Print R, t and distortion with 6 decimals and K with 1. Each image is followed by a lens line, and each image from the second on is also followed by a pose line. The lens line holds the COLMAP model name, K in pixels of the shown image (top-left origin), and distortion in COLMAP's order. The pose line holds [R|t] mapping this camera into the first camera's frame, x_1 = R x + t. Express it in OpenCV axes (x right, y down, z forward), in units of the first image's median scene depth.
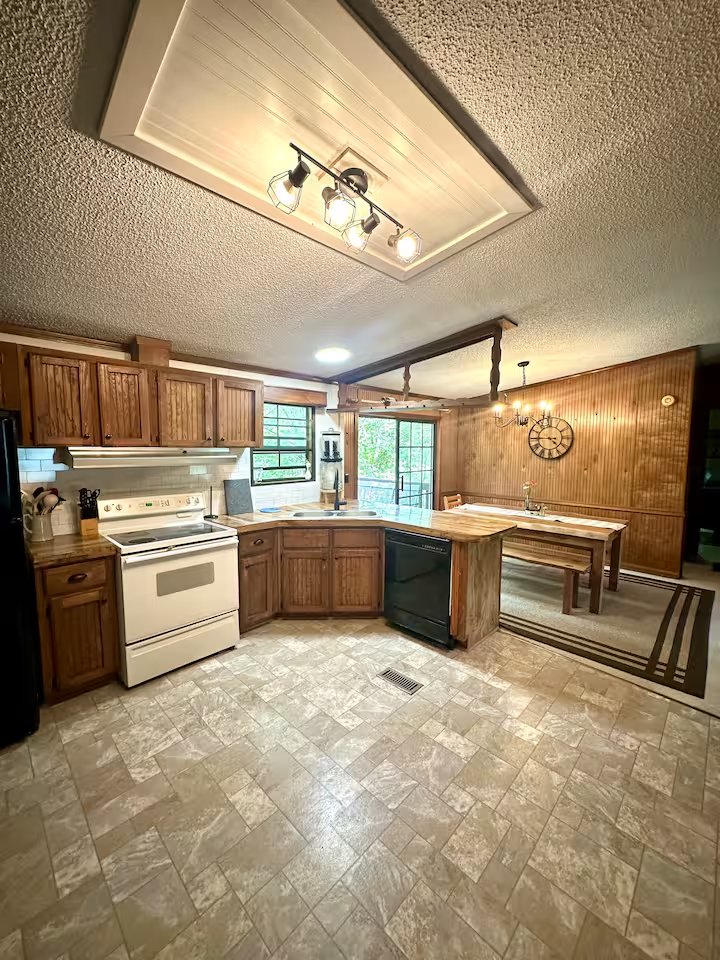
lens RADIAL K [[373.7, 0, 359.5], [0, 373.7, 479.5], [0, 0, 1]] dist [-0.001386, -0.000005]
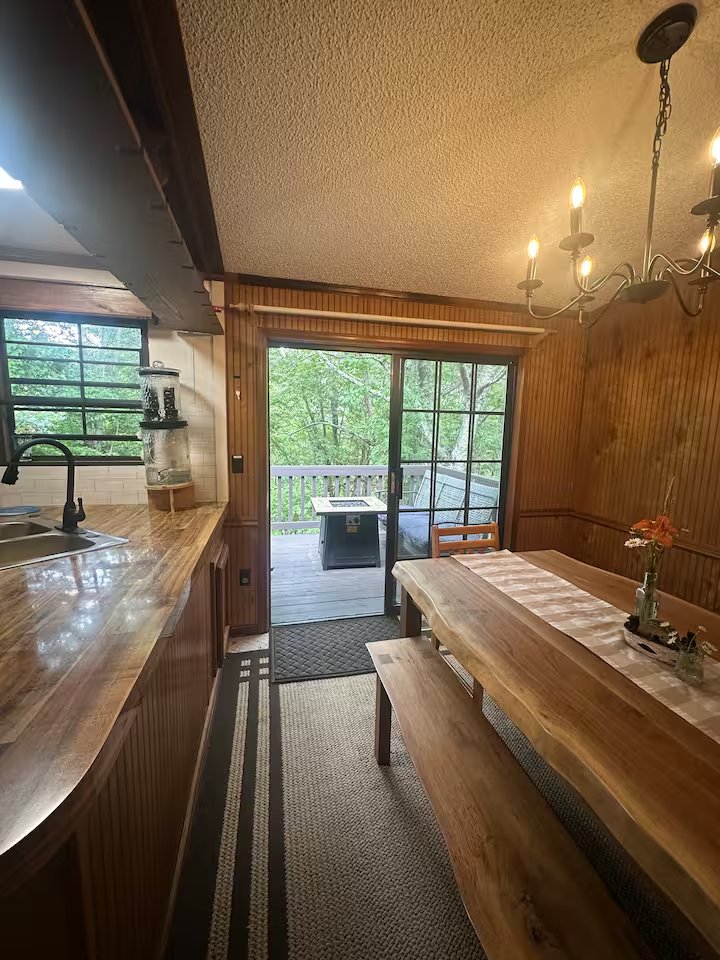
lens RADIAL K [[373.7, 0, 361.3], [0, 373.7, 481.9], [0, 0, 1]] dist [-0.001386, -0.000005]
pose [[0.853645, 0.088407, -0.513297, 0.446047], [-0.063306, 0.995794, 0.066228, -0.027102], [0.516994, -0.024040, 0.855652, 0.724978]]
